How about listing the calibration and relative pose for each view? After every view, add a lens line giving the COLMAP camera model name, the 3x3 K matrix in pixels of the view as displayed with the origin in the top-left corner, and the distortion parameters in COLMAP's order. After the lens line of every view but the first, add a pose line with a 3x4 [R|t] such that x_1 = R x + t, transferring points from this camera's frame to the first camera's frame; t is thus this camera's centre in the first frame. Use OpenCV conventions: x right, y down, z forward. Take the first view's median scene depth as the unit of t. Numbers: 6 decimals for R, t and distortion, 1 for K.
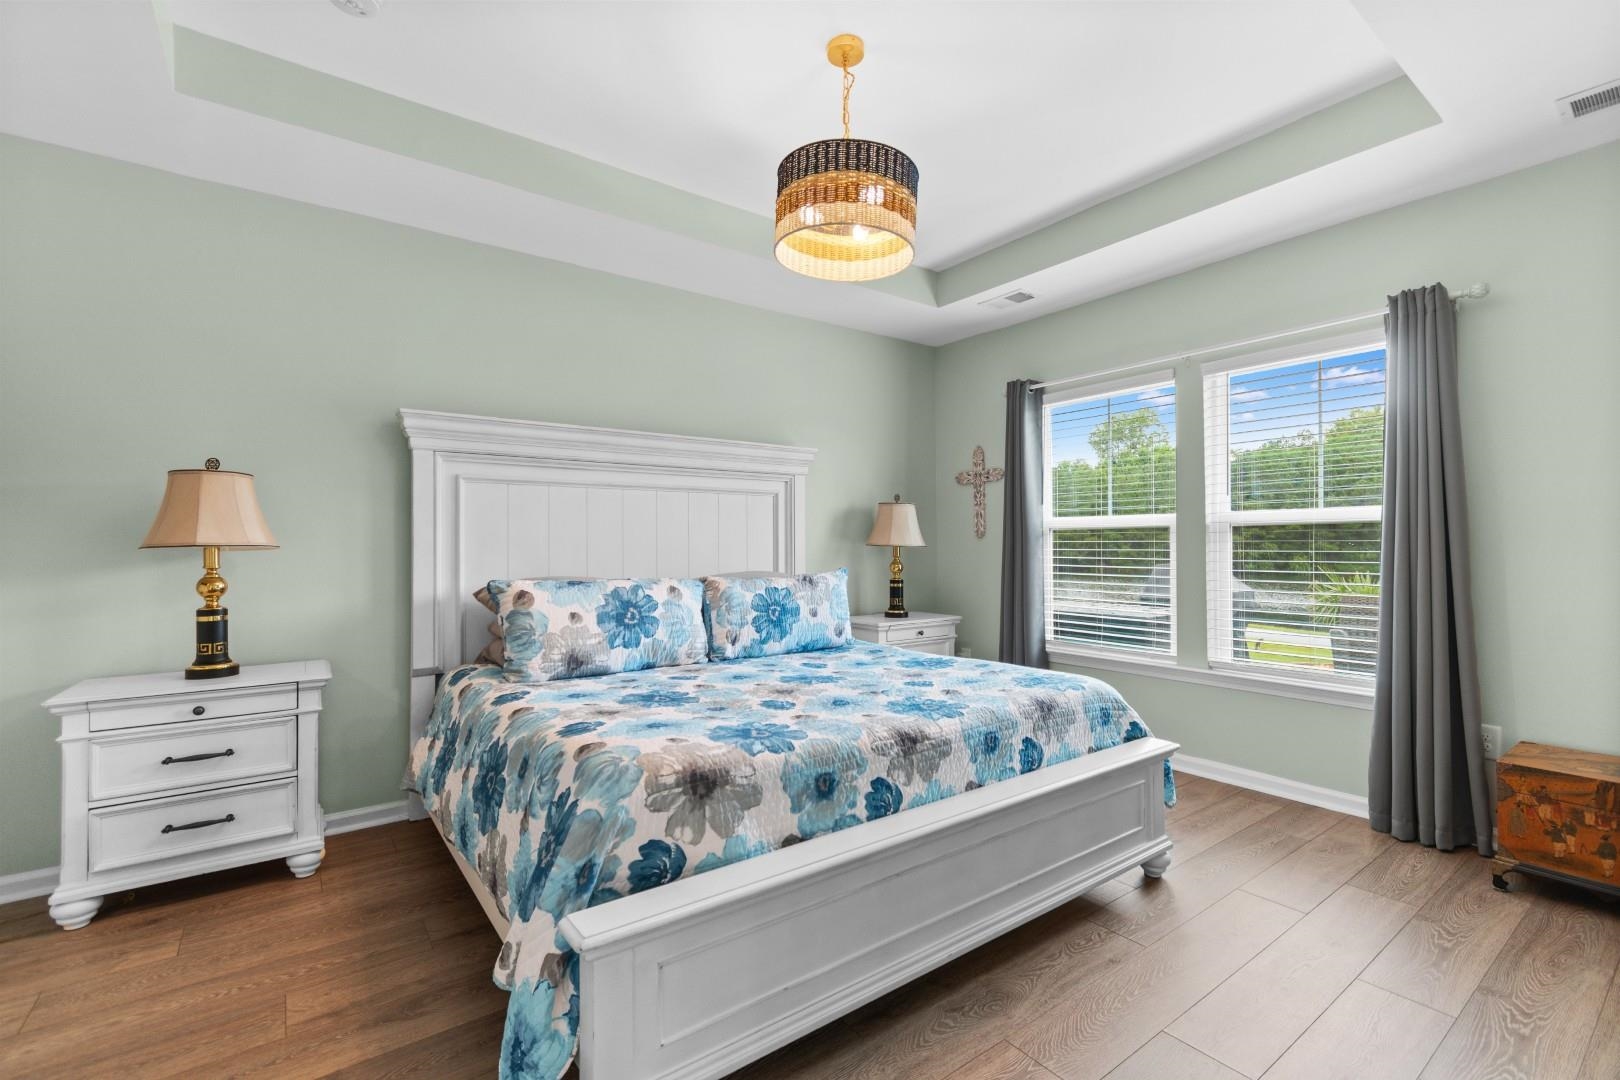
lens RADIAL K [[709.1, 0, 813.6], [0, 709.1, 540.6], [0, 0, 1]] dist [0.003711, -0.002482]
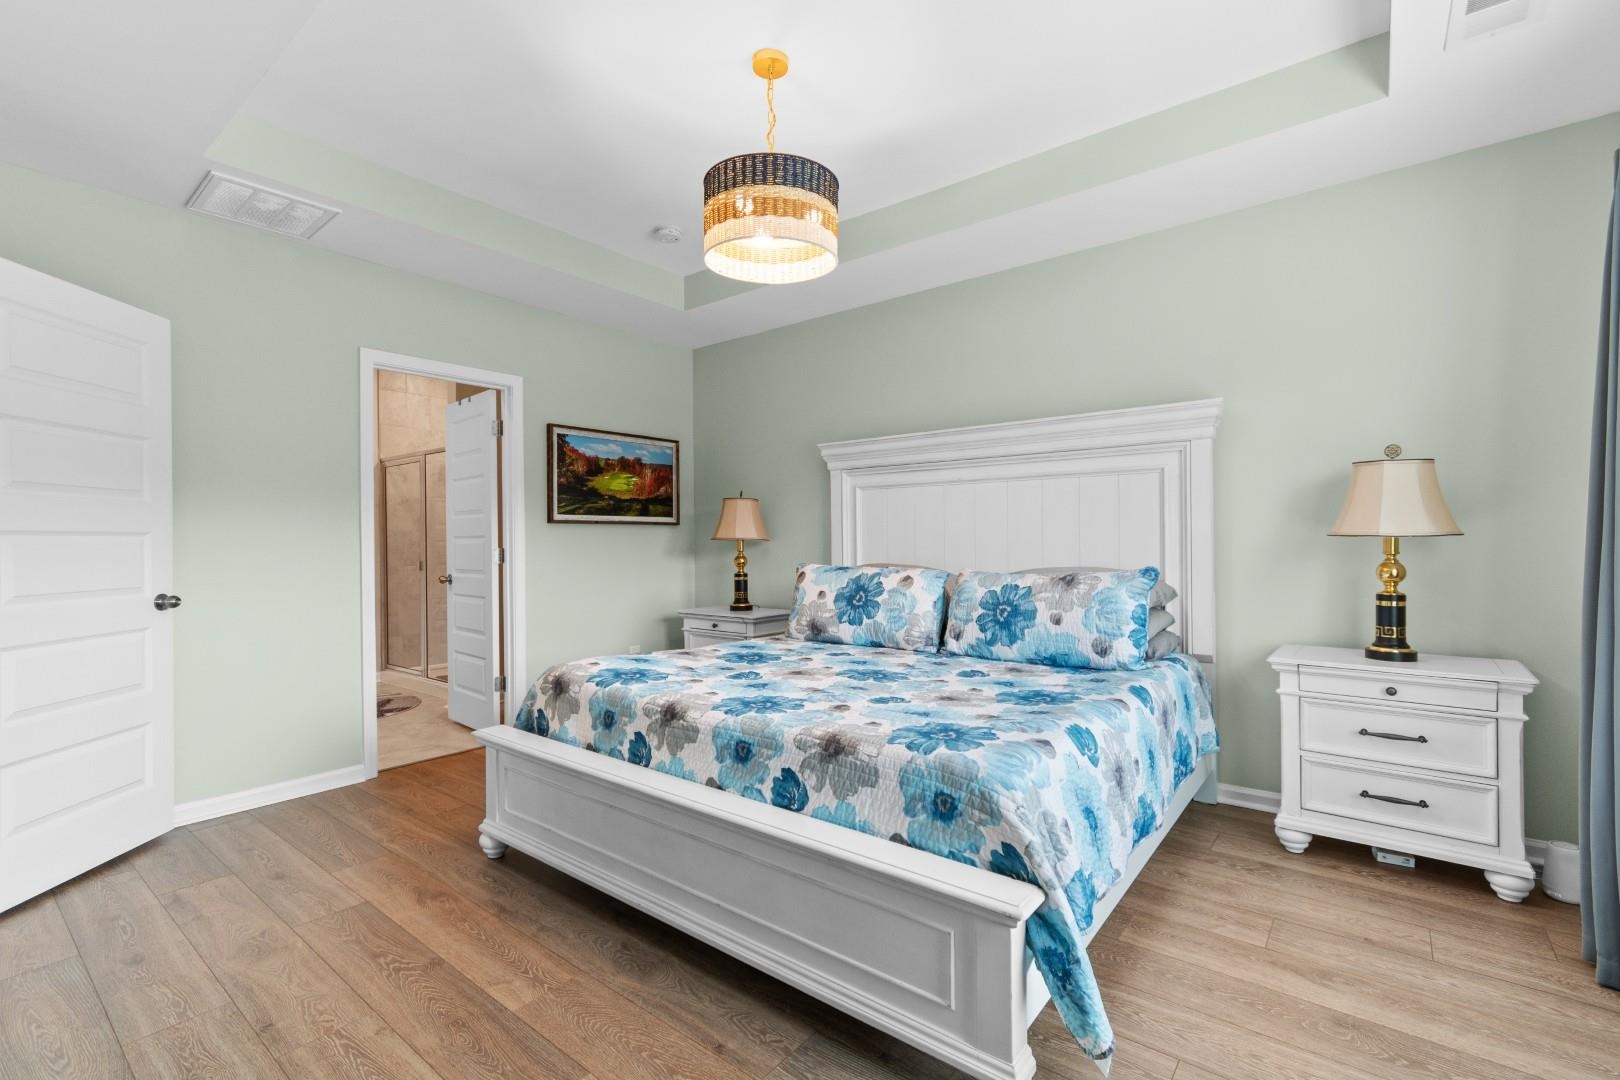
lens RADIAL K [[709.1, 0, 815.5], [0, 709.1, 544.6], [0, 0, 1]] dist [0.003711, -0.002482]
pose [[0.265999, 0.008678, -0.963934, 0.902174], [0.014997, 0.999801, 0.013139, 0.000534], [0.963857, -0.017951, 0.265816, 0.654215]]
